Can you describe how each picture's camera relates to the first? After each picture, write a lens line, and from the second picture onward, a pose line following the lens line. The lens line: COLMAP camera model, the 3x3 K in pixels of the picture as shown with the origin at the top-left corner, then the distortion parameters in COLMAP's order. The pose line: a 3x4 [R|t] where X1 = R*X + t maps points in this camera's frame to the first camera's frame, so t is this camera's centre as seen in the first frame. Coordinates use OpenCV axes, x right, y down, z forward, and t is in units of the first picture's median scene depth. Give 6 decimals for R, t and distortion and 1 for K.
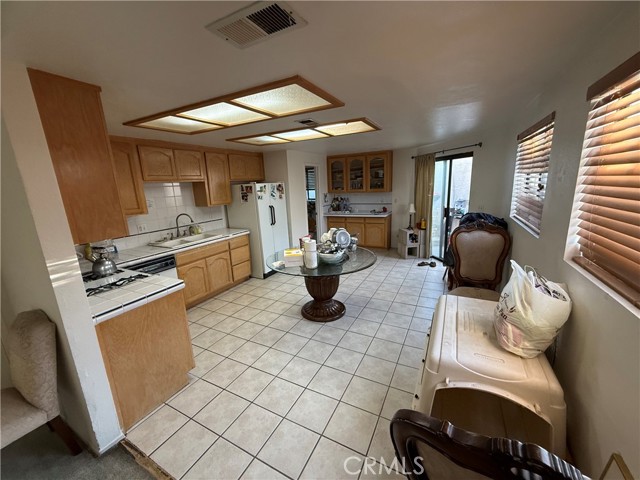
lens RADIAL K [[256.4, 0, 320.7], [0, 256.4, 239.1], [0, 0, 1]] dist [0.000737, -0.000064]
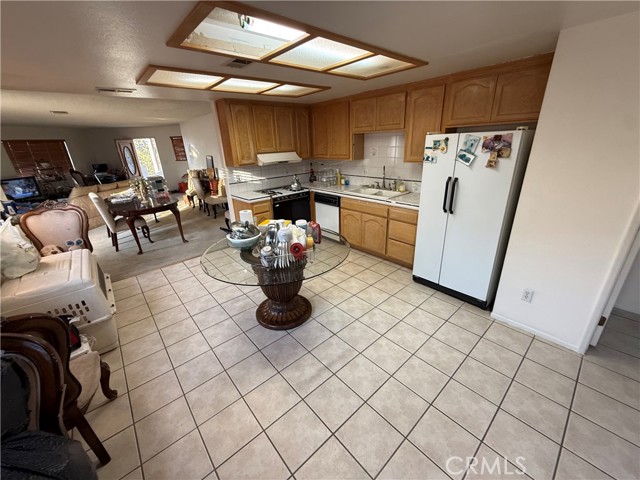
lens RADIAL K [[256.4, 0, 317.1], [0, 256.4, 239.4], [0, 0, 1]] dist [0.000737, -0.000064]
pose [[-0.367837, 0.386034, -0.845975, 0.418058], [-0.146024, 0.874491, 0.462539, -0.223977], [0.918354, 0.293671, -0.265299, 0.917264]]
